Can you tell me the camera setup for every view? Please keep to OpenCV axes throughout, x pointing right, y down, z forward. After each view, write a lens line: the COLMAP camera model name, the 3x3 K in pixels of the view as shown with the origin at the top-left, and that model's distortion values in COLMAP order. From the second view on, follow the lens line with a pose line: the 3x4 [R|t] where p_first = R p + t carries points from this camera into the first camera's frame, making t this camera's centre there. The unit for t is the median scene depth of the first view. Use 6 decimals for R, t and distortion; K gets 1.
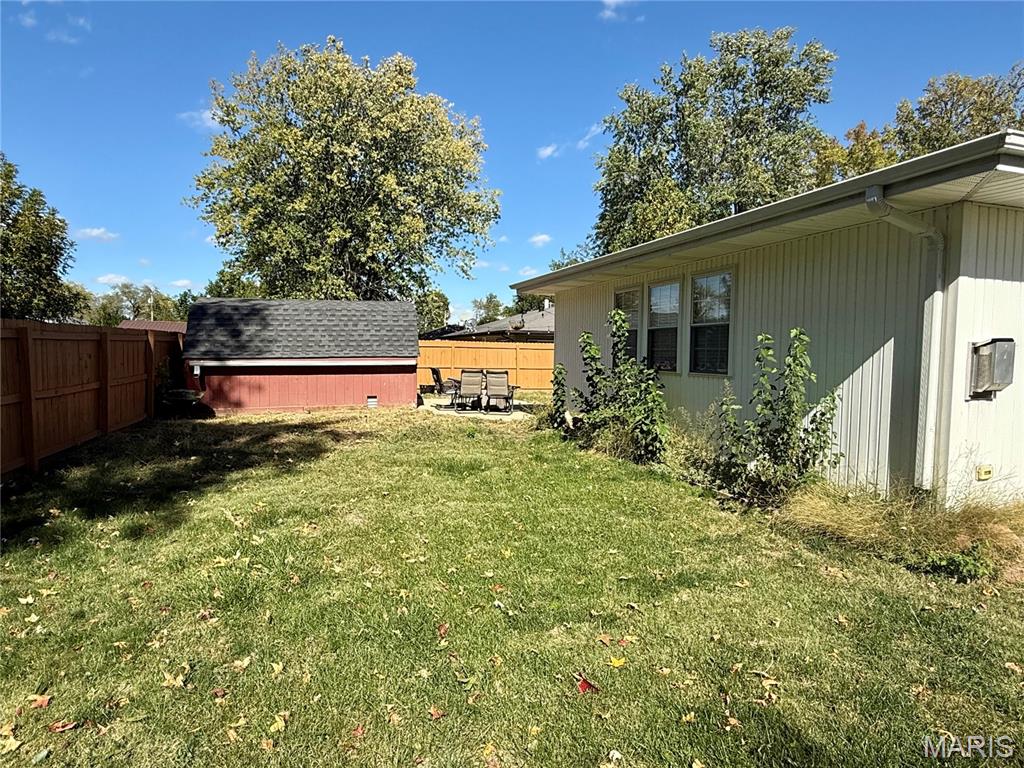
lens RADIAL K [[622.1, 0, 511.6], [0, 622.1, 384.5], [0, 0, 1]] dist [-0.003316, 0.004058]
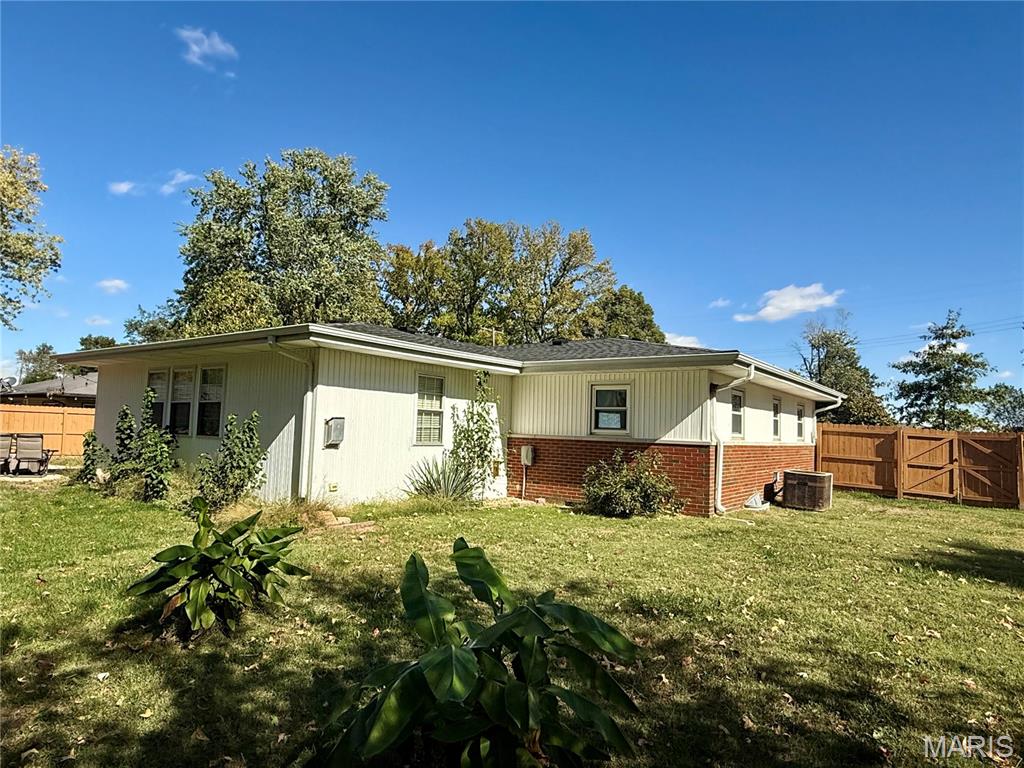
lens RADIAL K [[622.1, 0, 514.8], [0, 622.1, 387.2], [0, 0, 1]] dist [-0.003316, 0.004058]
pose [[0.816095, 0.053023, 0.575480, 0.033805], [0.008963, 0.994501, -0.104341, 0.014023], [-0.577848, 0.090310, 0.811132, -0.306705]]
